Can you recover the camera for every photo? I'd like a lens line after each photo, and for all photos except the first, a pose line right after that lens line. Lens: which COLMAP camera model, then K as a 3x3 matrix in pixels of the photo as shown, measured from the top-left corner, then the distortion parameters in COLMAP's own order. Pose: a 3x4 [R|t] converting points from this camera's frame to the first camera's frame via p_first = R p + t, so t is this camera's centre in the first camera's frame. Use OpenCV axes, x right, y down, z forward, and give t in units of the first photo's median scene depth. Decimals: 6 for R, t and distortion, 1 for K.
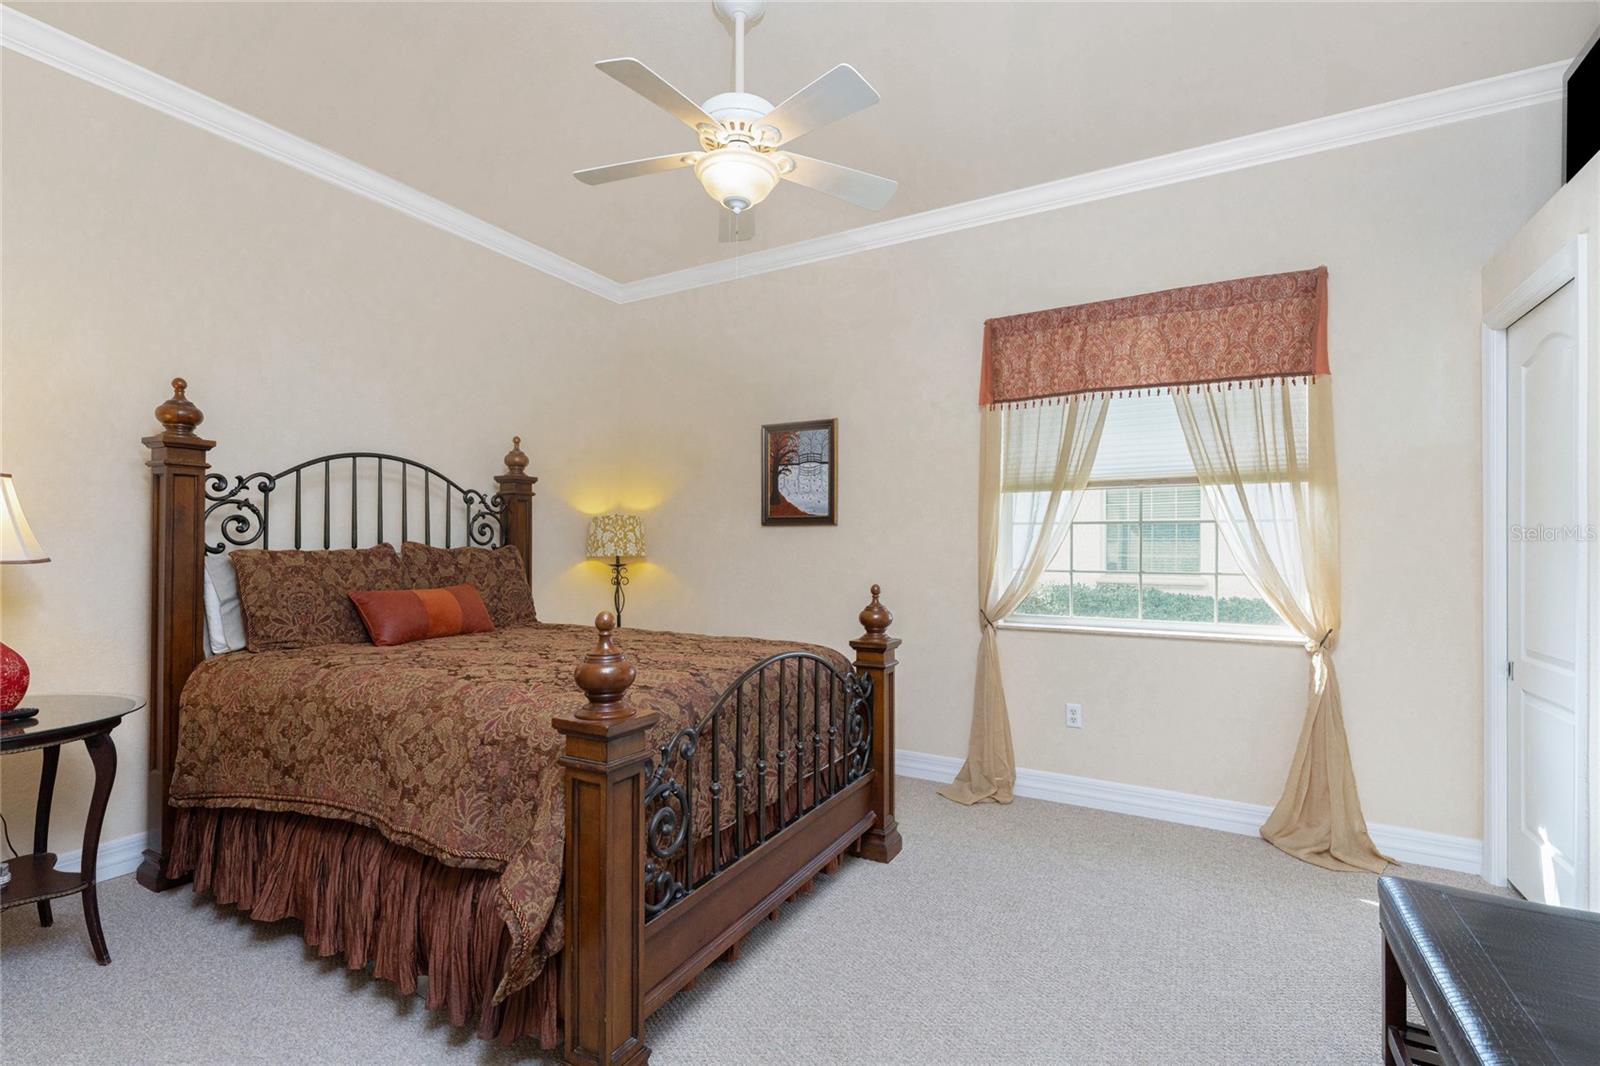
lens RADIAL K [[715.9, 0, 794.8], [0, 715.9, 540.3], [0, 0, 1]] dist [-0.008195, -0.000873]
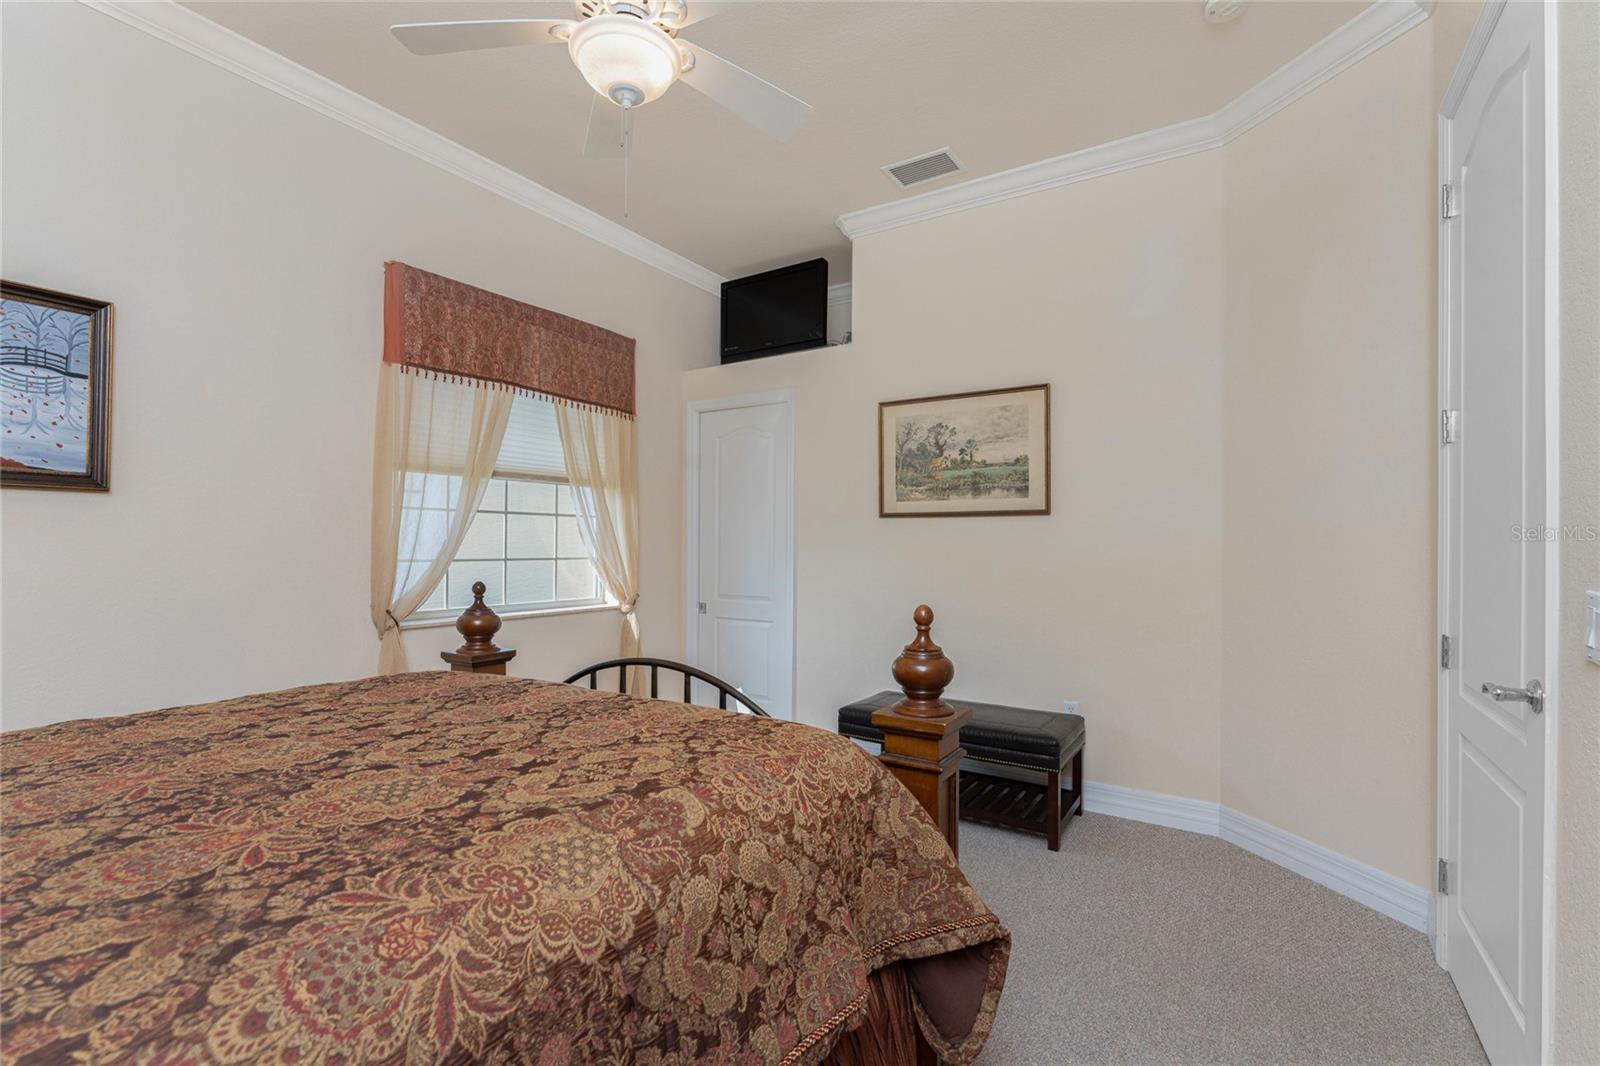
lens RADIAL K [[715.9, 0, 793.7], [0, 715.9, 537.5], [0, 0, 1]] dist [-0.008195, -0.000873]
pose [[0.061628, 0.003653, 0.998092, -0.607698], [-0.021605, 0.999764, -0.002325, 0.006030], [-0.997865, -0.021421, 0.061693, 0.544577]]
